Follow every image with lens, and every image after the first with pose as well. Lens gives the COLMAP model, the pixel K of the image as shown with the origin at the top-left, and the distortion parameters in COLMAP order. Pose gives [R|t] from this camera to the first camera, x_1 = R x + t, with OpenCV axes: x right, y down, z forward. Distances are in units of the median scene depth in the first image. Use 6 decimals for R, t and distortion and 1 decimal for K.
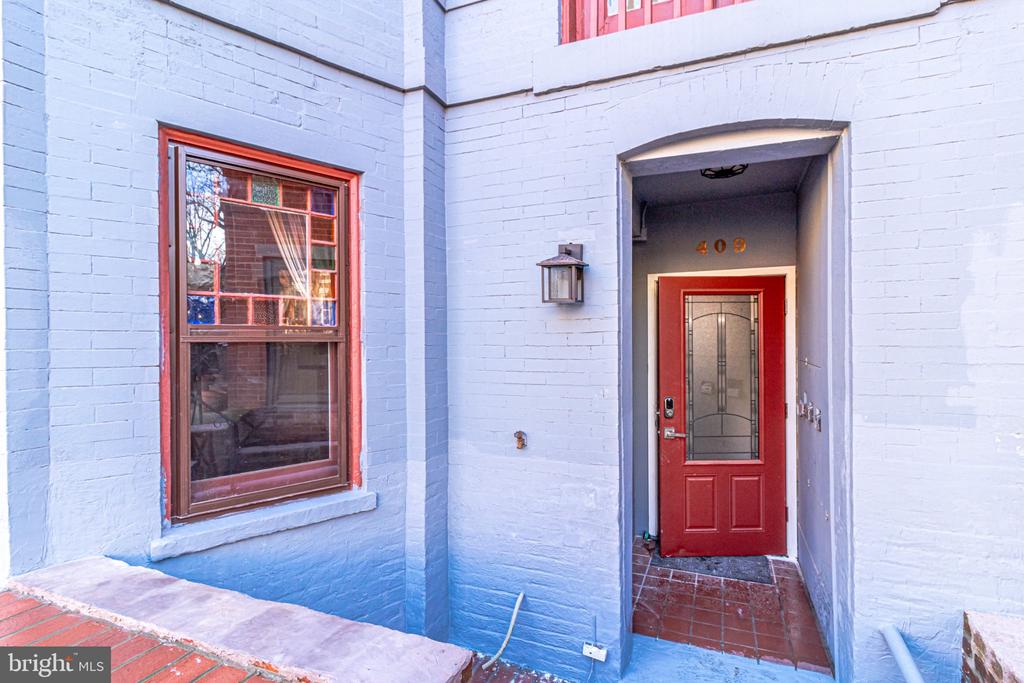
lens RADIAL K [[529.0, 0, 512.5], [0, 529.0, 345.6], [0, 0, 1]] dist [-0.000778, -0.001250]
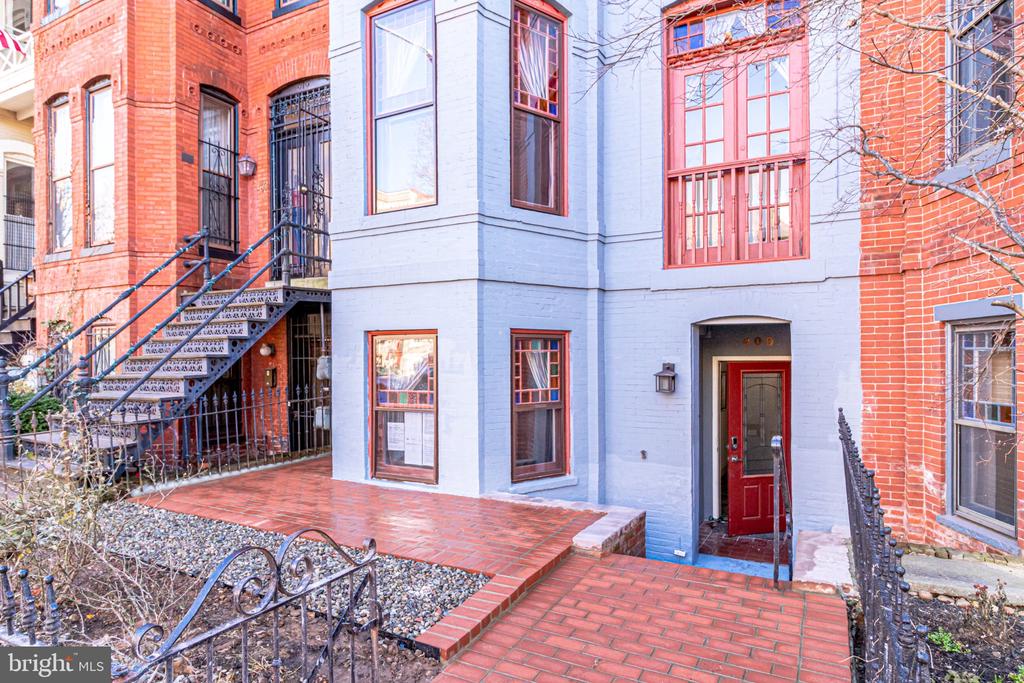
lens RADIAL K [[605.5, 0, 512.1], [0, 605.5, 364.5], [0, 0, 1]] dist [0.002702, -0.000679]
pose [[0.994163, 0.001580, -0.107881, -0.255569], [-0.000939, 0.999982, 0.005999, -0.199958], [0.107889, -0.005863, 0.994146, -1.503088]]
